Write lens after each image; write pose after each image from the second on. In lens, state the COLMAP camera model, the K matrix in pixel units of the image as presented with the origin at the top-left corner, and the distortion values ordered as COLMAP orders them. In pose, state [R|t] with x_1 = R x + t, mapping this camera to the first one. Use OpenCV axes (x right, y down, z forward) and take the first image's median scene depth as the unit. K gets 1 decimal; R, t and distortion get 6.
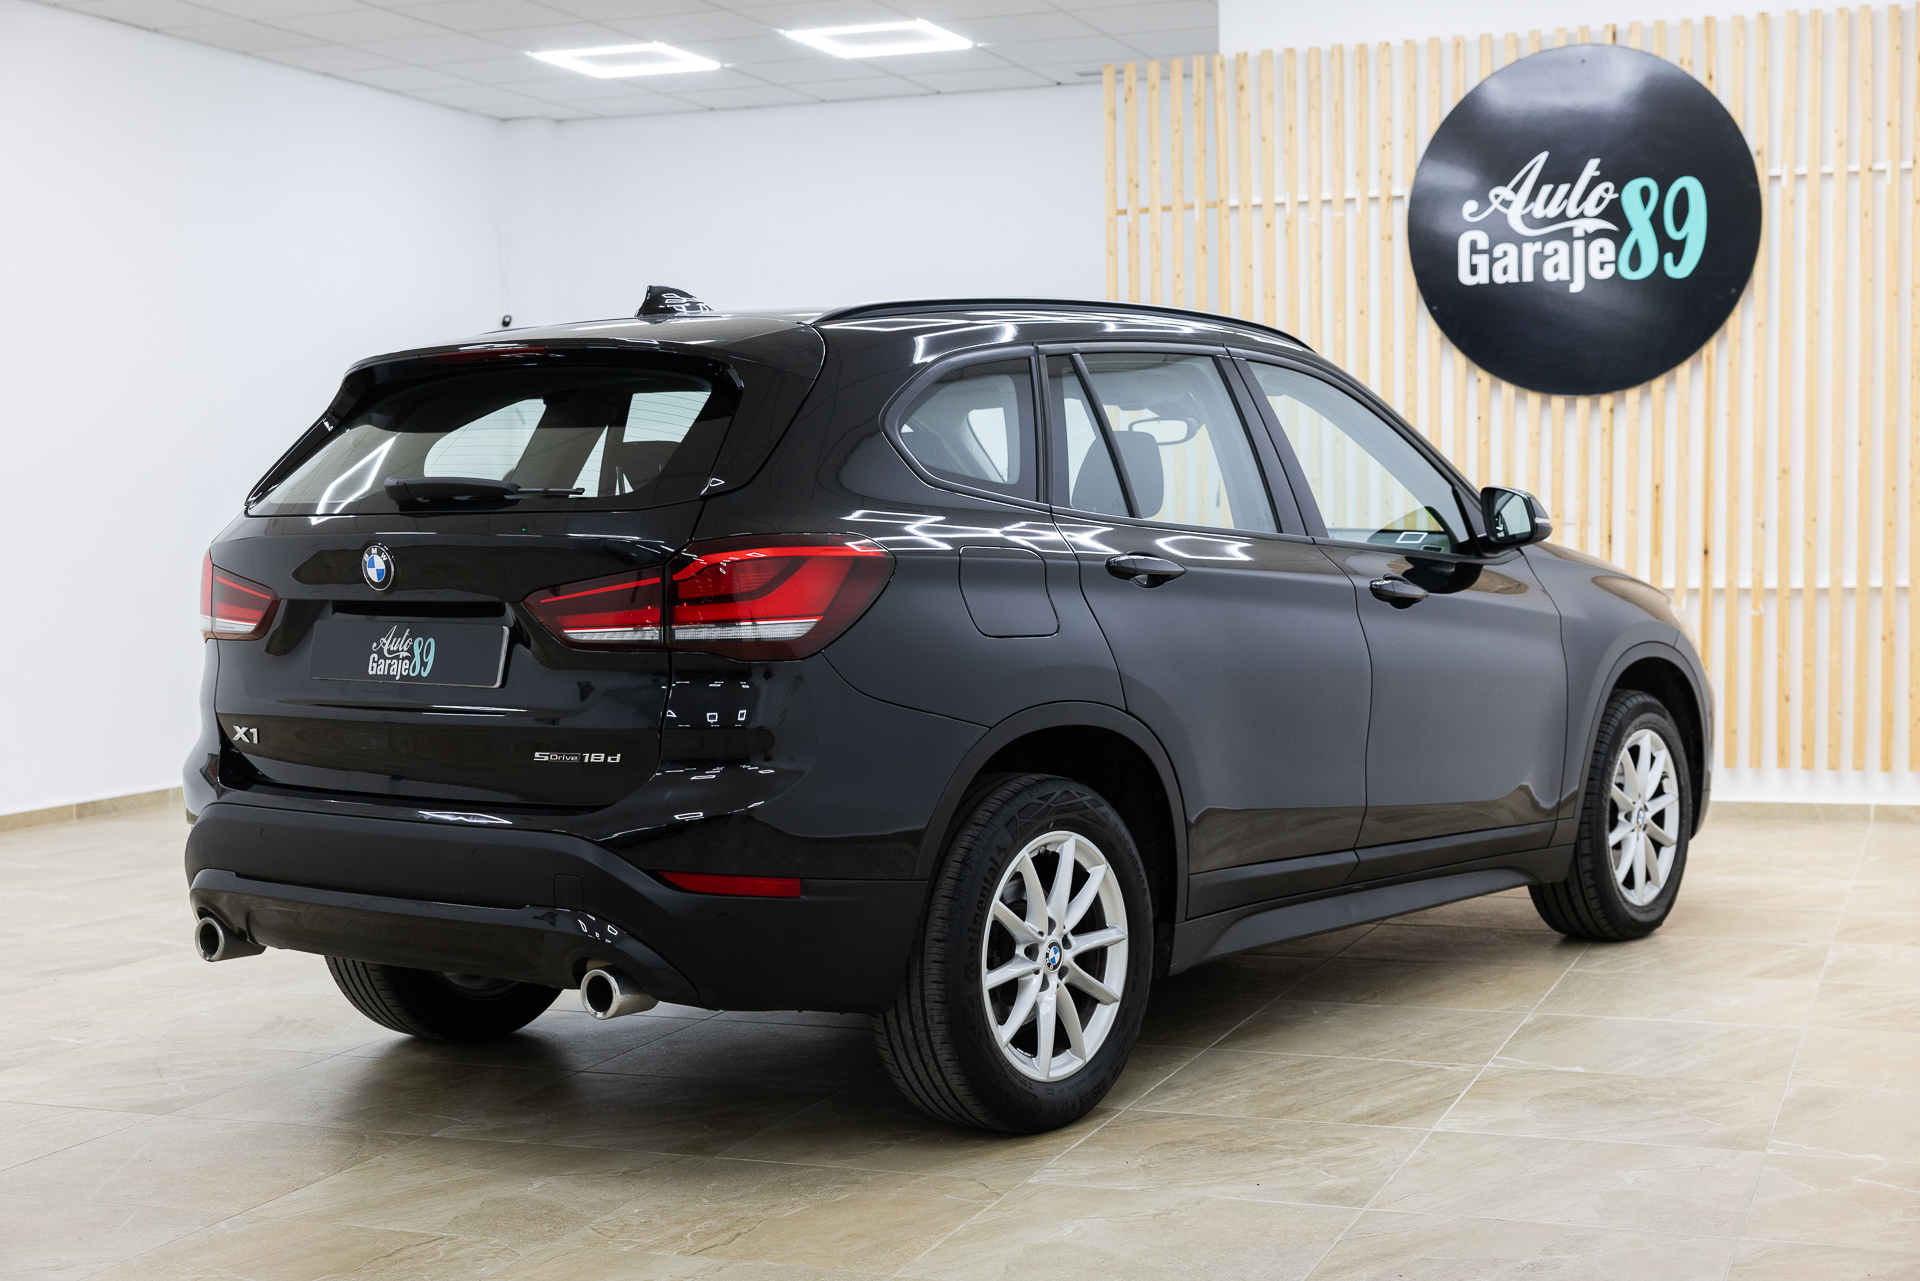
lens RADIAL K [[2621.4, 0, 960.0], [0, 2621.4, 640.5], [0, 0, 1]] dist [0.004647, -0.006567]
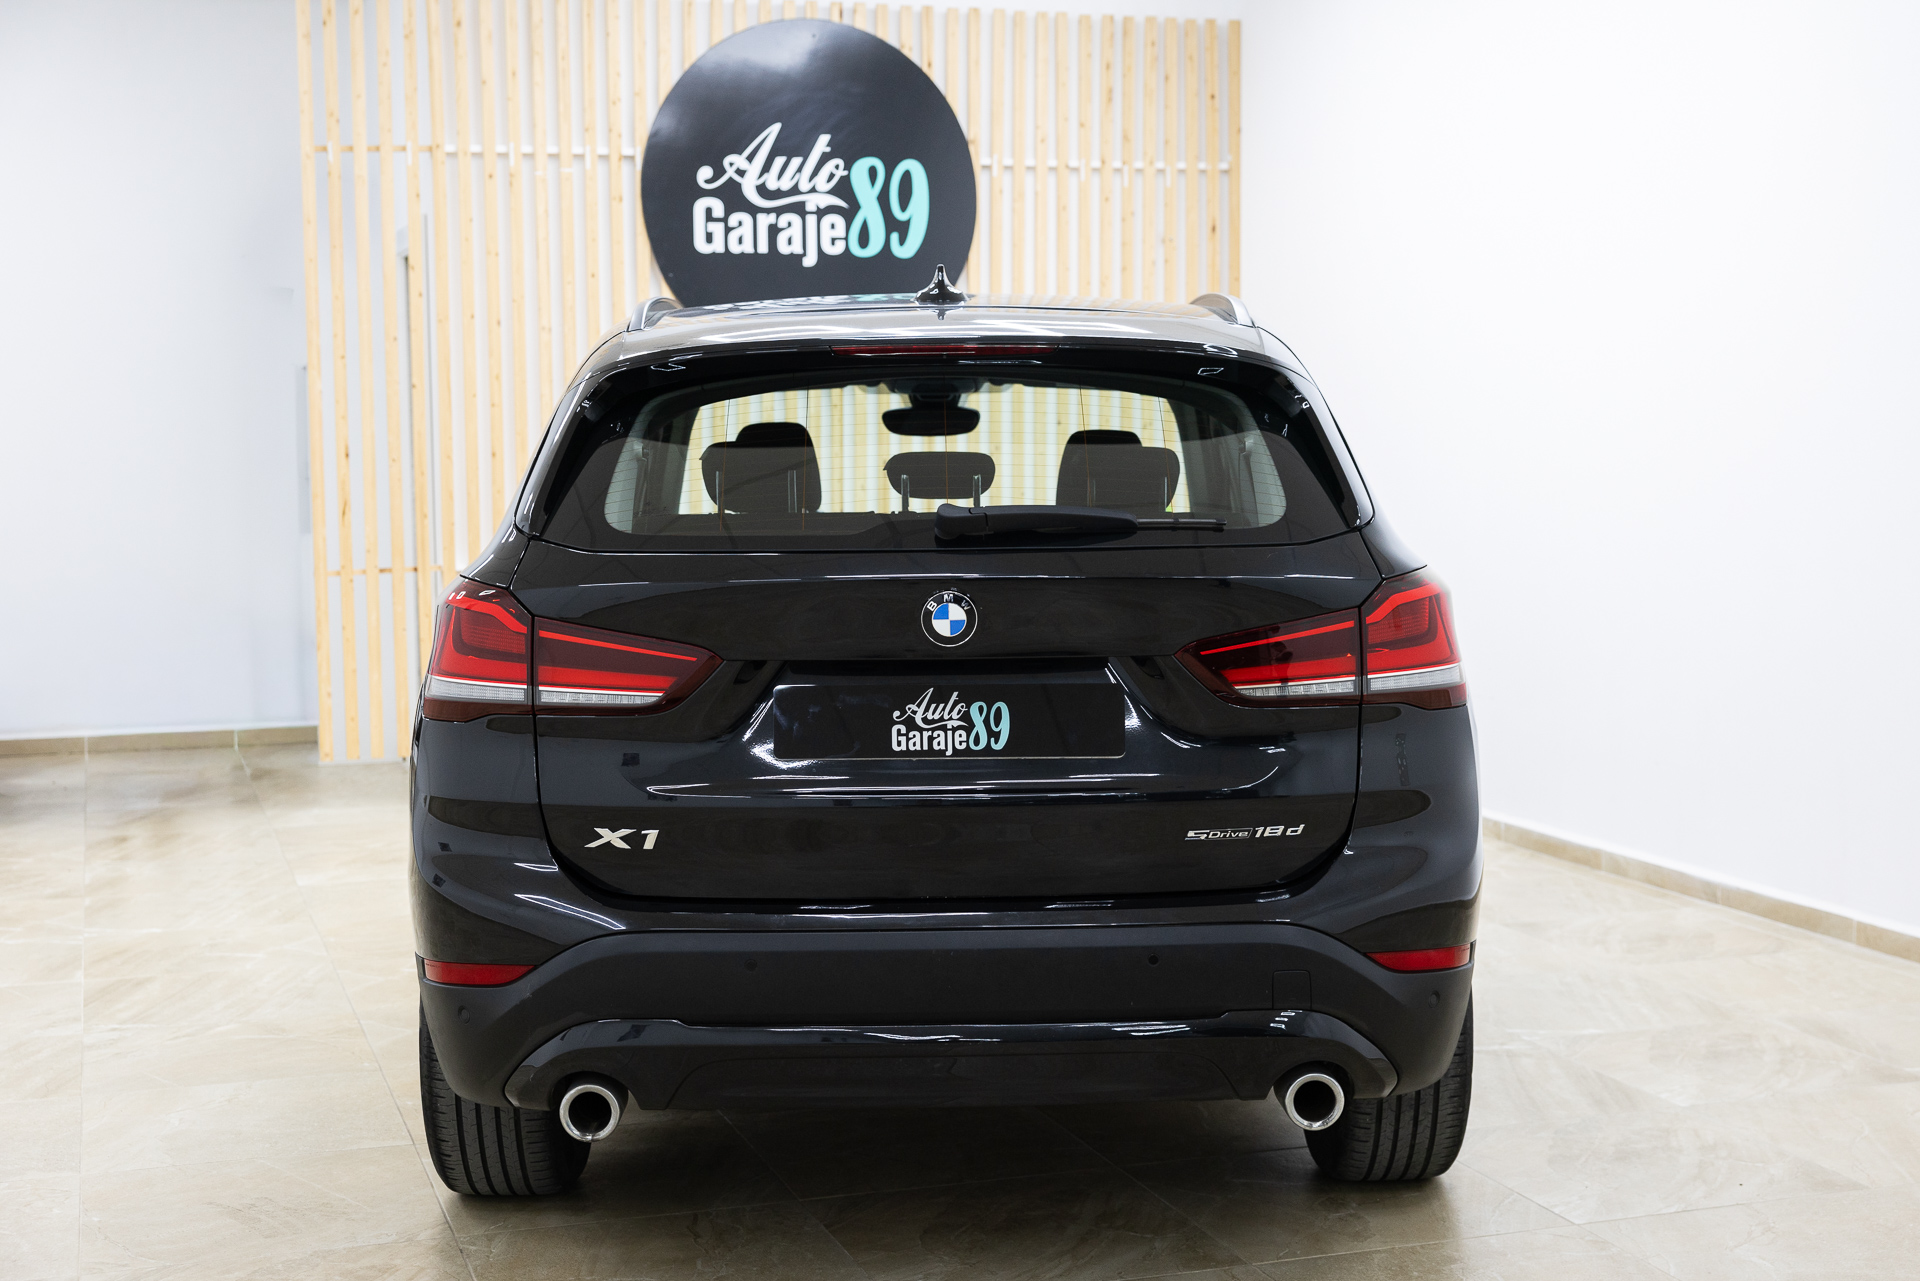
lens RADIAL K [[2600.9, 0, 960.0], [0, 2600.9, 640.5], [0, 0, 1]] dist [0.006048, -0.038104]
pose [[0.780777, -0.045488, 0.623152, -0.349010], [0.028839, 0.998907, 0.036783, -0.024493], [-0.624144, -0.010748, 0.781235, 0.183050]]
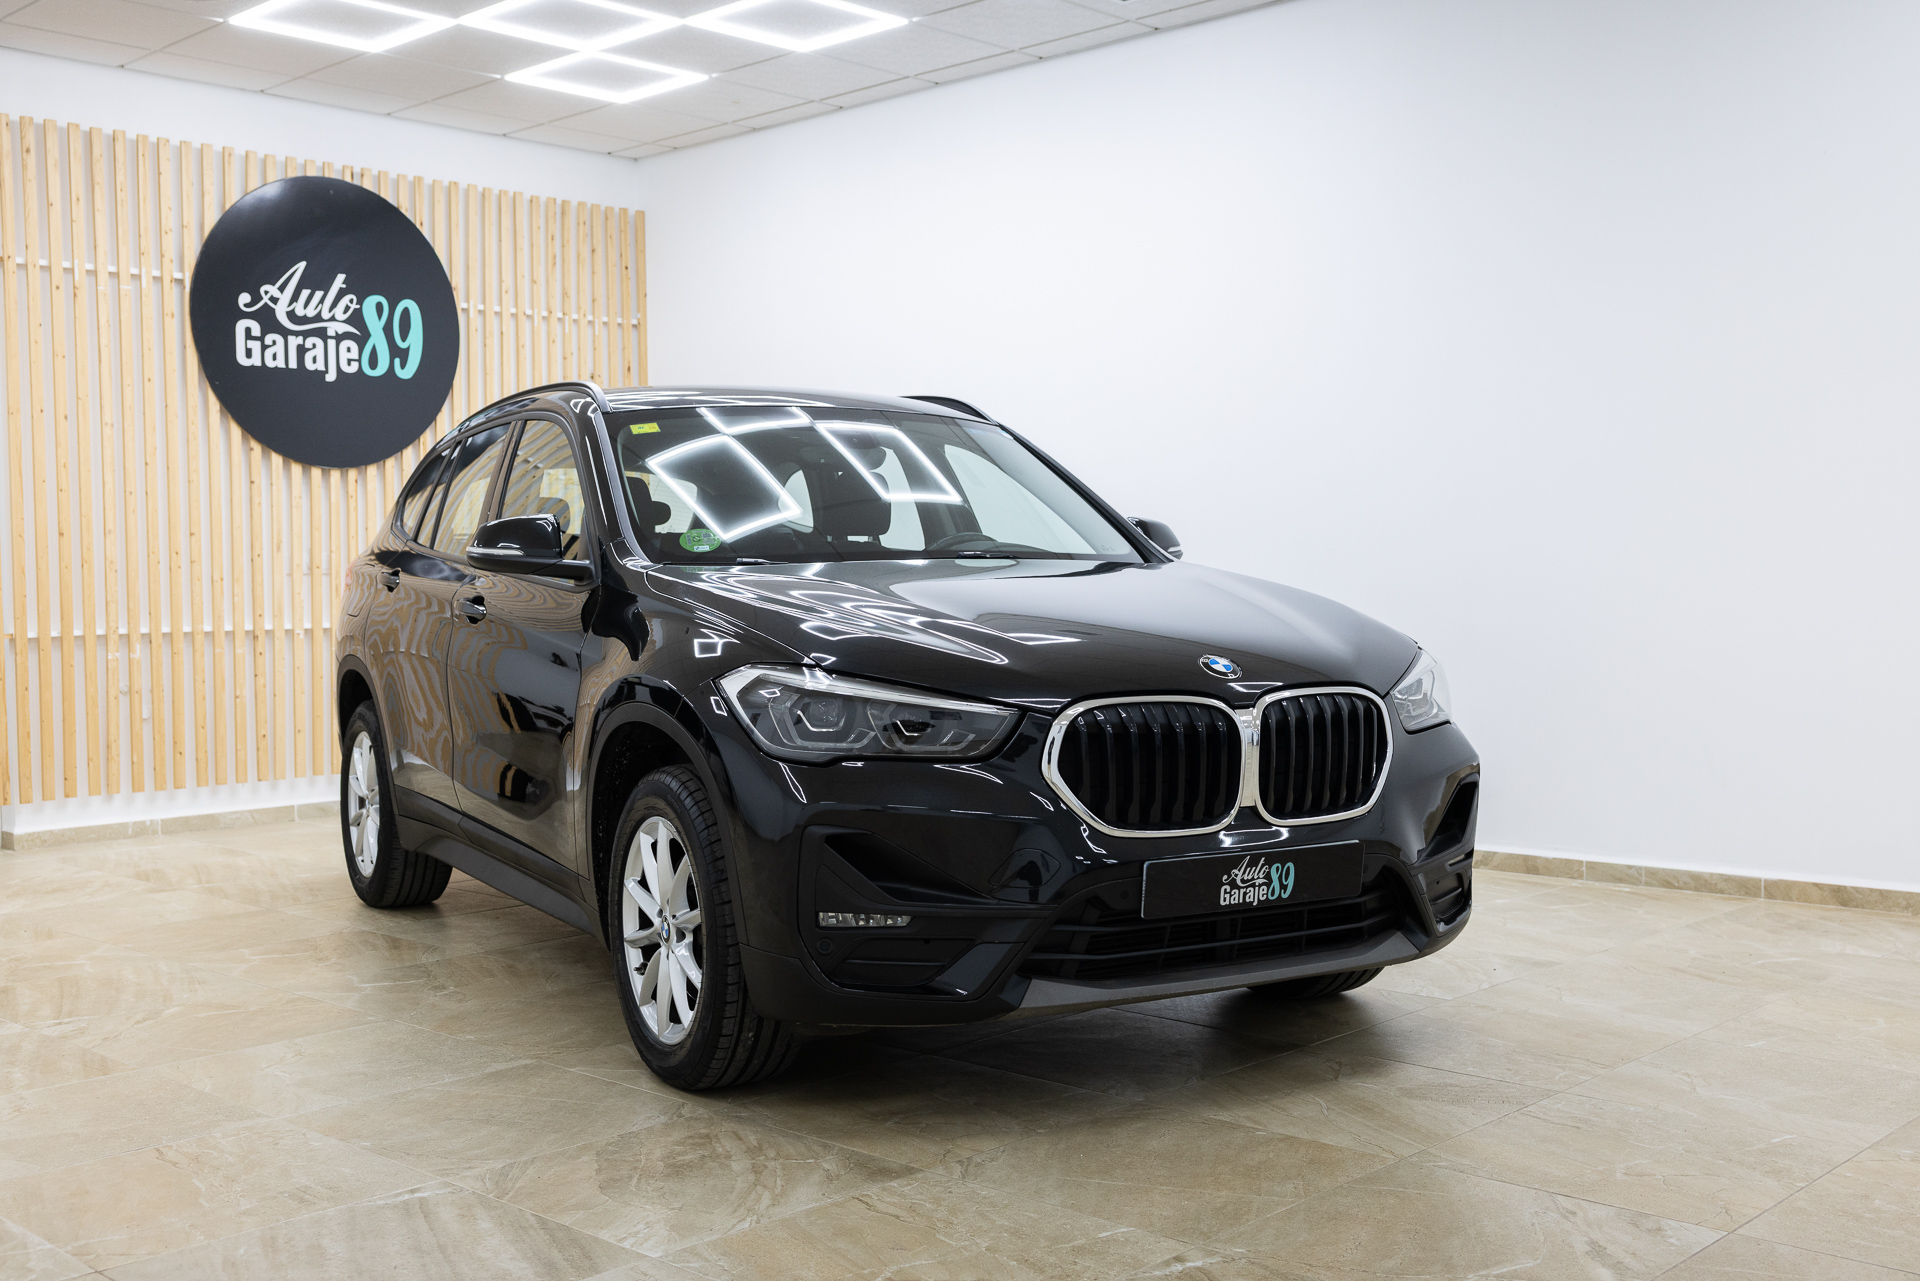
lens RADIAL K [[1973.7, 0, 960.0], [0, 1973.7, 640.5], [0, 0, 1]] dist [0.003602, 0.006123]
pose [[0.396875, -0.022917, 0.917587, -0.487015], [0.053400, 0.998571, 0.001842, -0.000196], [-0.916318, 0.048268, 0.397532, 0.380229]]
